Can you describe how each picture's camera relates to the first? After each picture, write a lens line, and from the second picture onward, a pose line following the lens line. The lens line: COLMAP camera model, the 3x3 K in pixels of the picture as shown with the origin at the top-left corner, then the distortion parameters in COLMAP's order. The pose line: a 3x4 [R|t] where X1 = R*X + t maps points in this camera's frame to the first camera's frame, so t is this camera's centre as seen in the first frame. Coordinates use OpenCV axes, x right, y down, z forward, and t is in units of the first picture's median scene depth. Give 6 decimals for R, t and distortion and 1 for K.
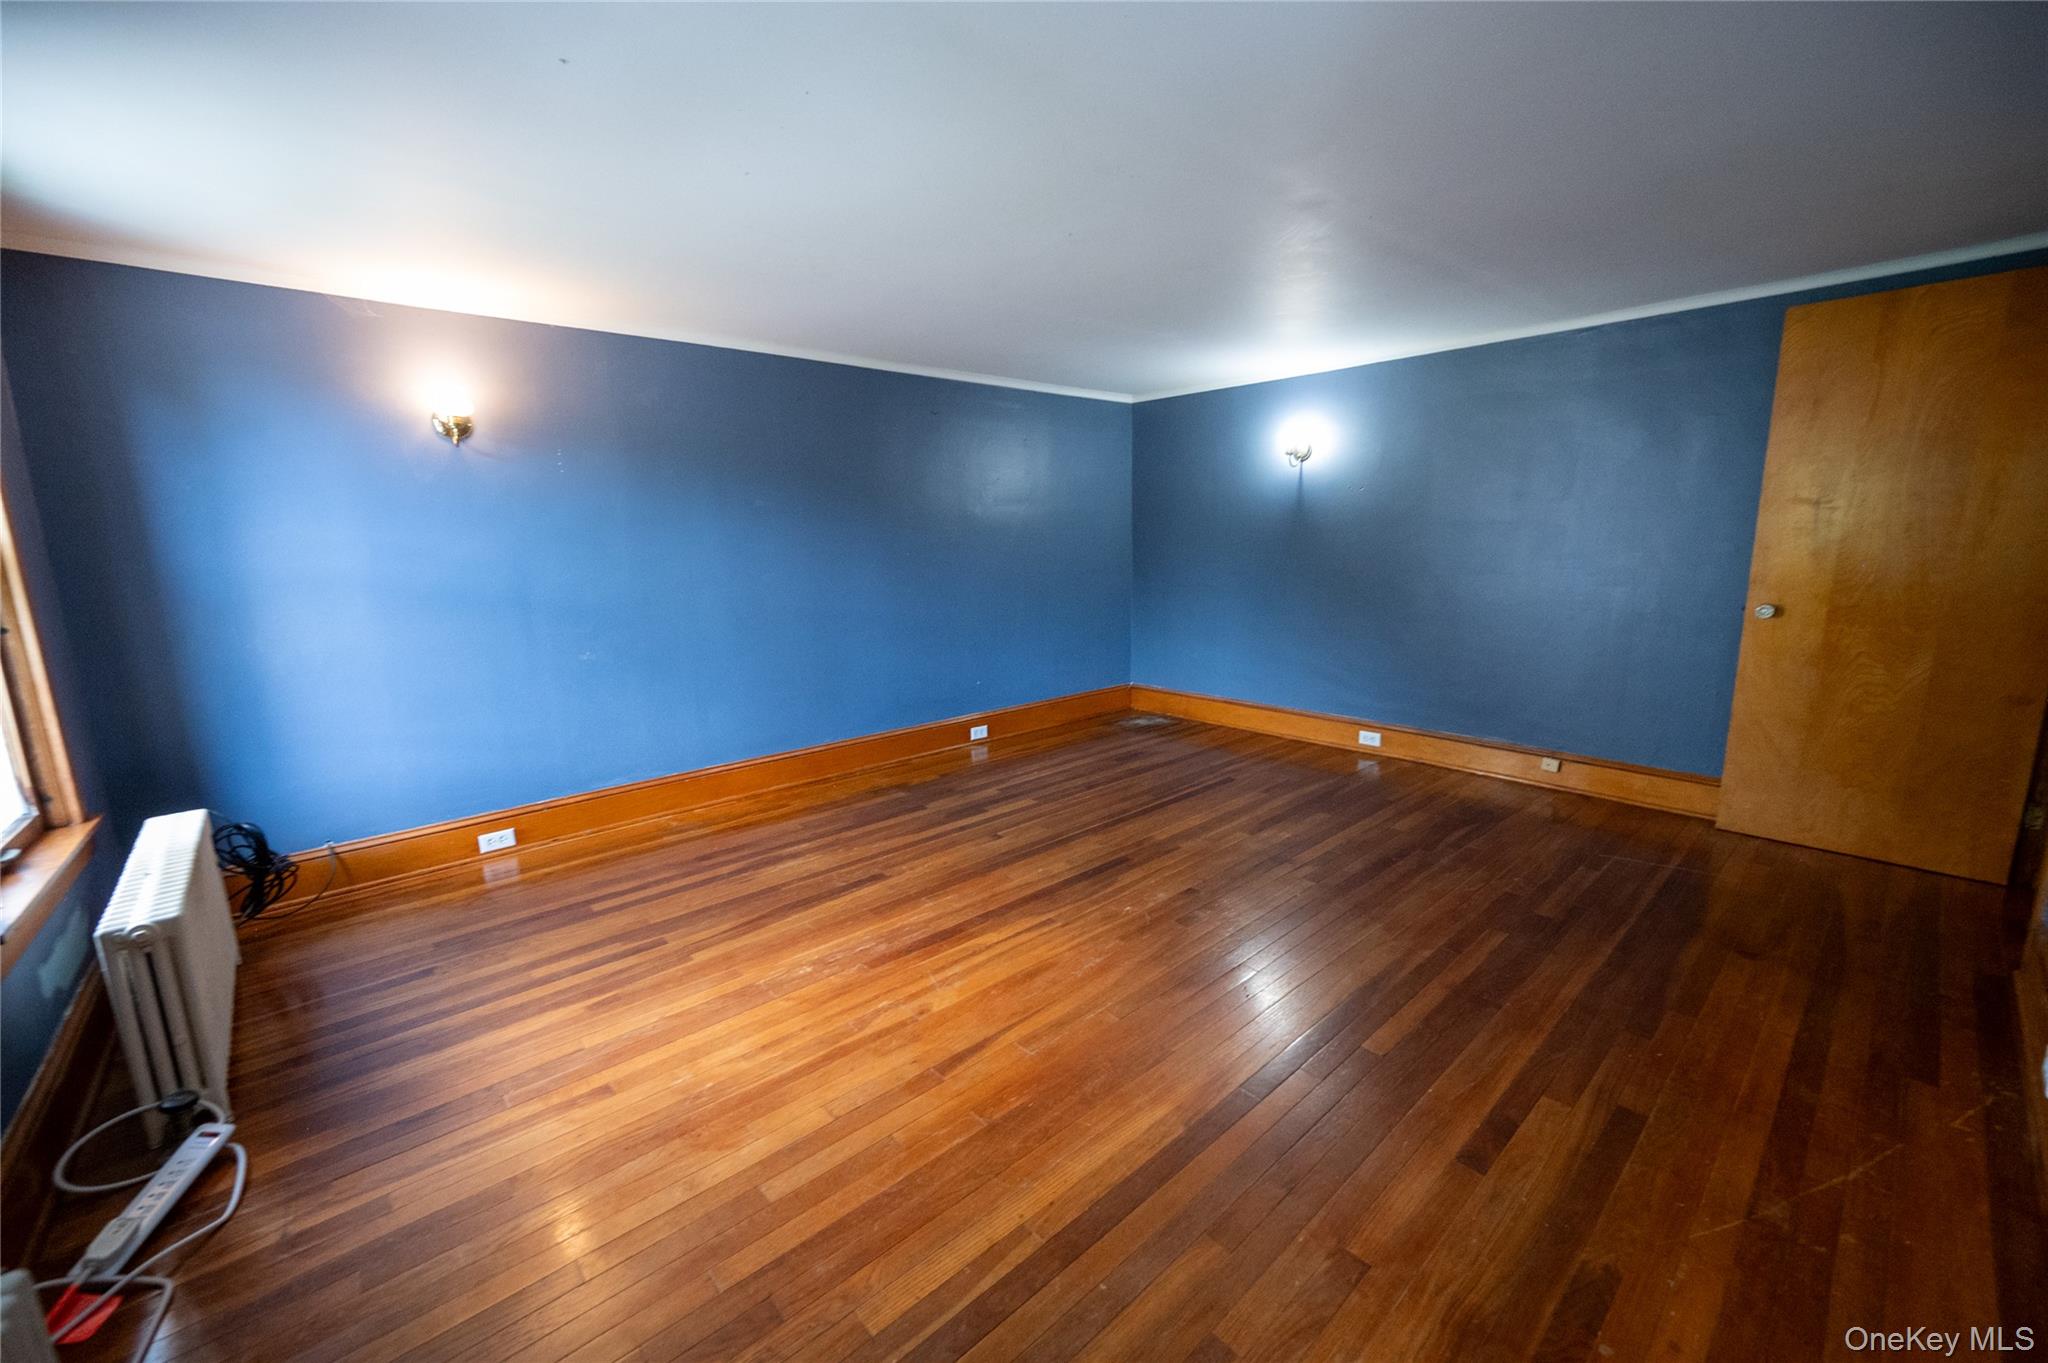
lens RADIAL K [[803.9, 0, 1008.1], [0, 803.9, 676.8], [0, 0, 1]] dist [0.000301, -0.000311]
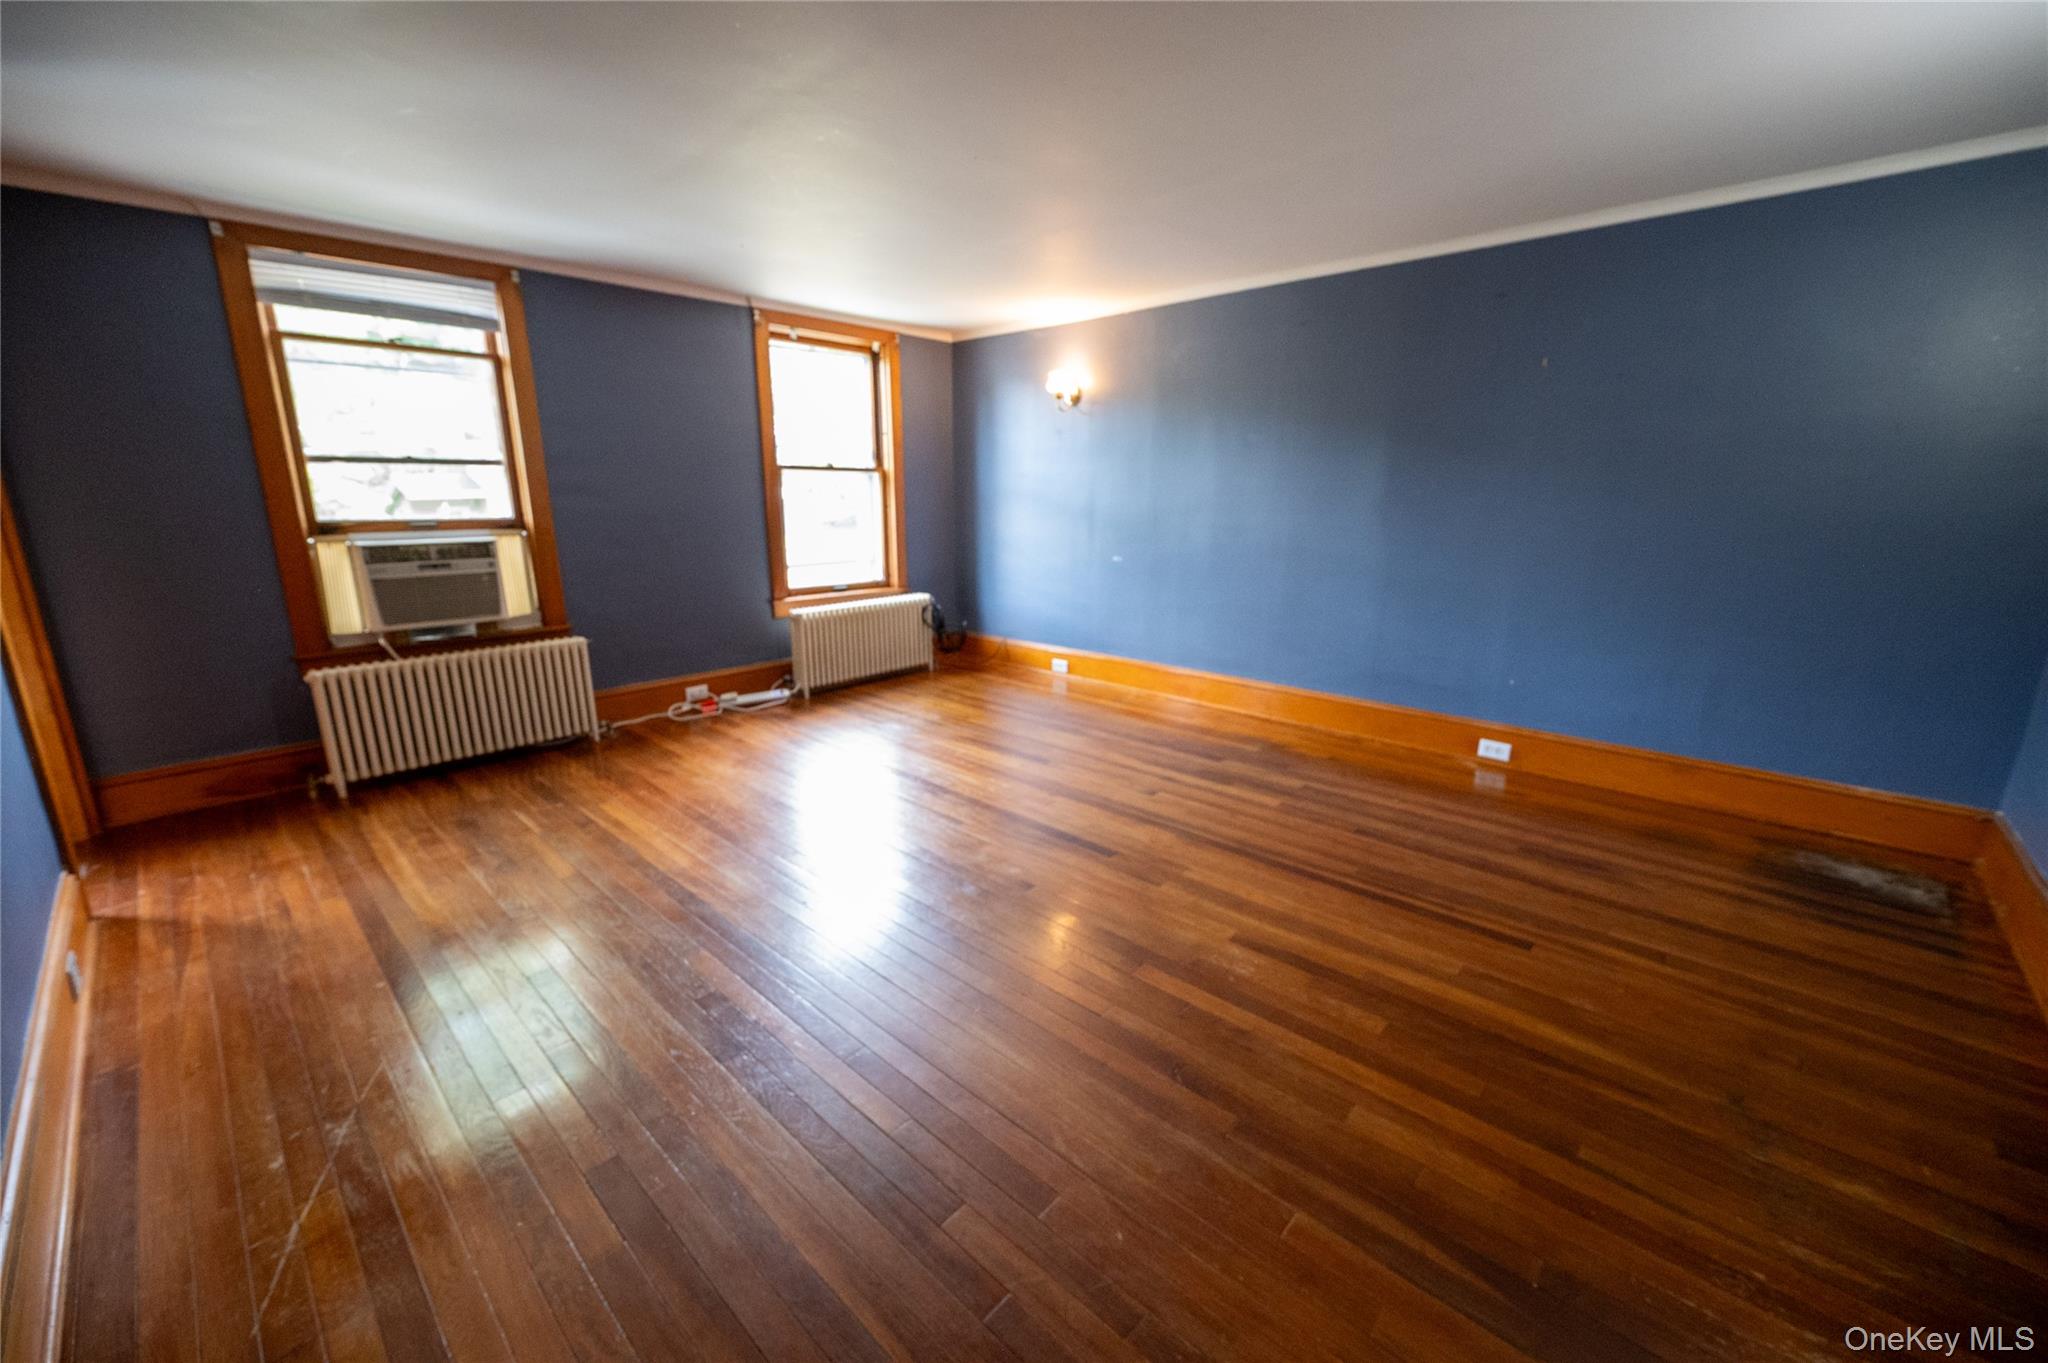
lens RADIAL K [[803.9, 0, 1067.3], [0, 803.9, 667.6], [0, 0, 1]] dist [0.000301, -0.000311]
pose [[0.129620, 0.238675, -0.962410, 0.791131], [-0.174350, 0.960962, 0.214834, -0.119781], [0.976115, 0.139950, 0.166172, 0.679619]]
